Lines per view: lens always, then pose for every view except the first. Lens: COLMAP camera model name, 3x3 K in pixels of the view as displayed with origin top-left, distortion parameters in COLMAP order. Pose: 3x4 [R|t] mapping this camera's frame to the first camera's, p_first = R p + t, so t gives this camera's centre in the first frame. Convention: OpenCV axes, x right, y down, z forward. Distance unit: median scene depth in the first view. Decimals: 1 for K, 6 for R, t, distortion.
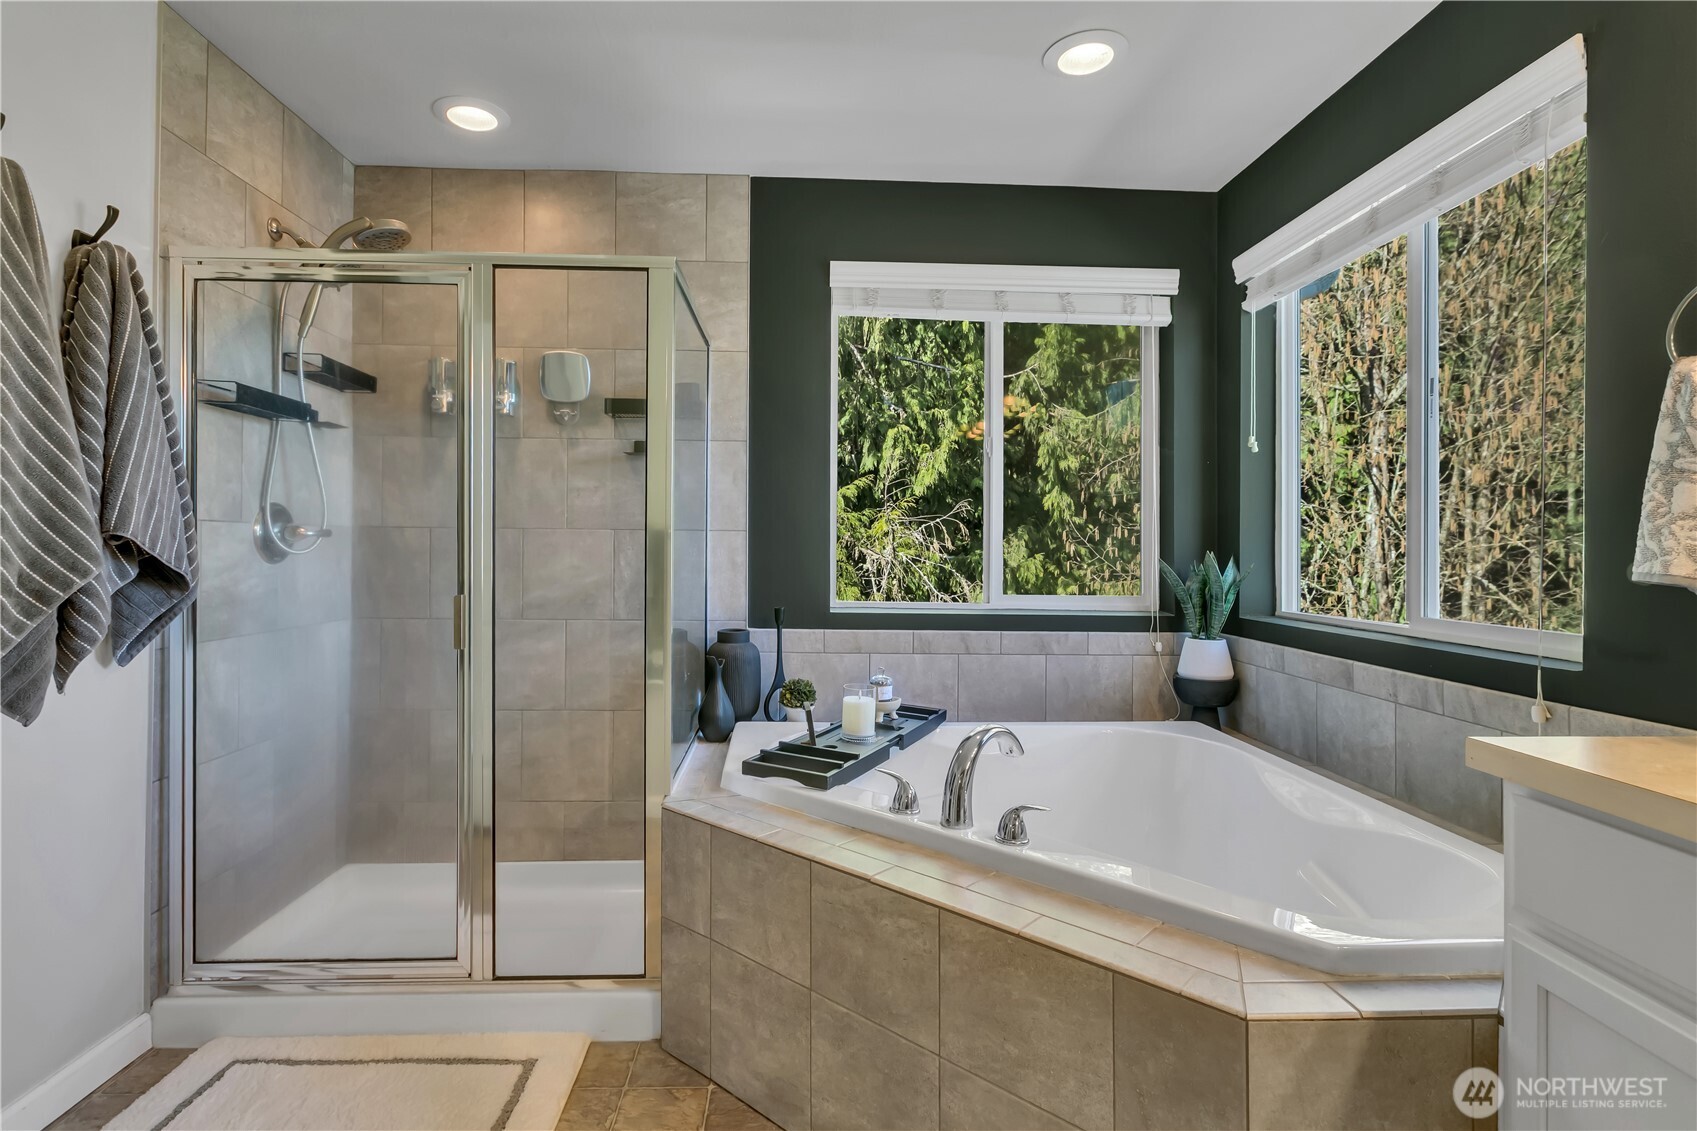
lens RADIAL K [[786.3, 0, 826.5], [0, 786.3, 538.5], [0, 0, 1]] dist [0.004394, -0.000665]
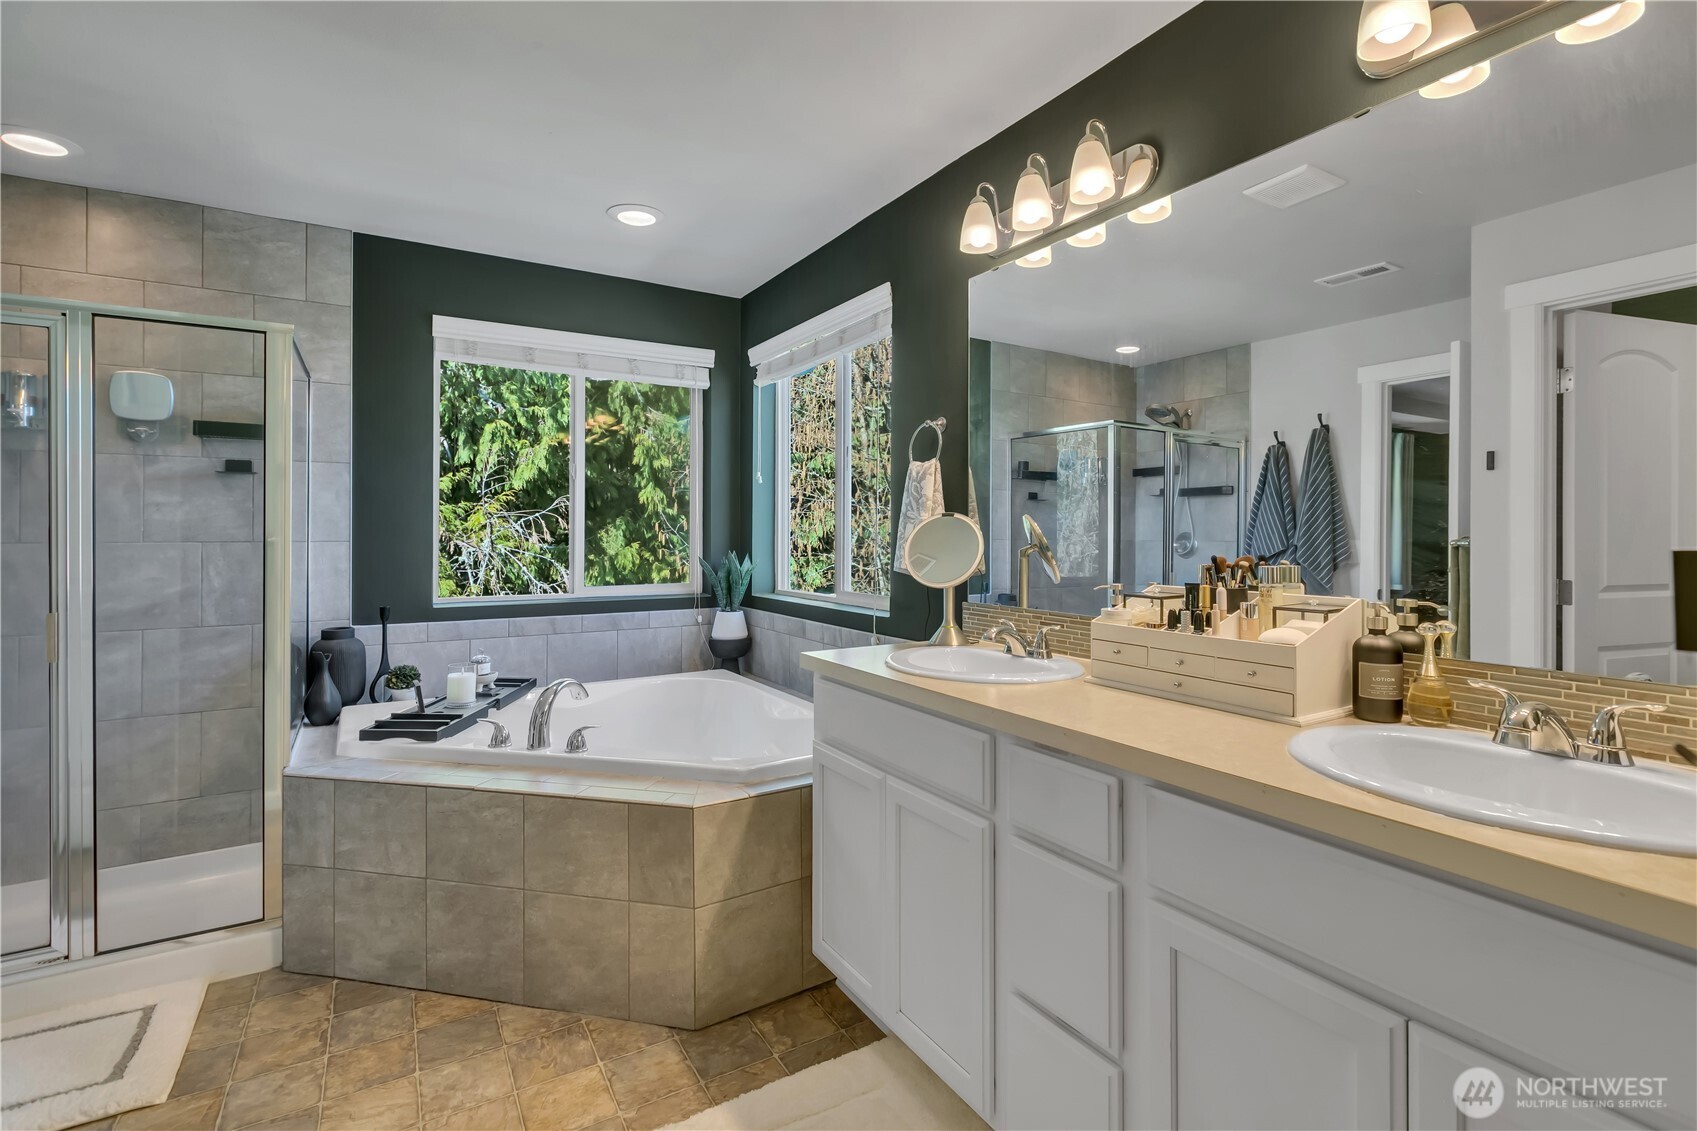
lens RADIAL K [[786.3, 0, 863.9], [0, 786.3, 519.4], [0, 0, 1]] dist [0.004394, -0.000665]
pose [[0.864251, -0.001127, 0.503059, -0.032885], [0.000777, 0.999999, 0.000904, -0.043747], [-0.503060, -0.000390, 0.864251, -0.386747]]
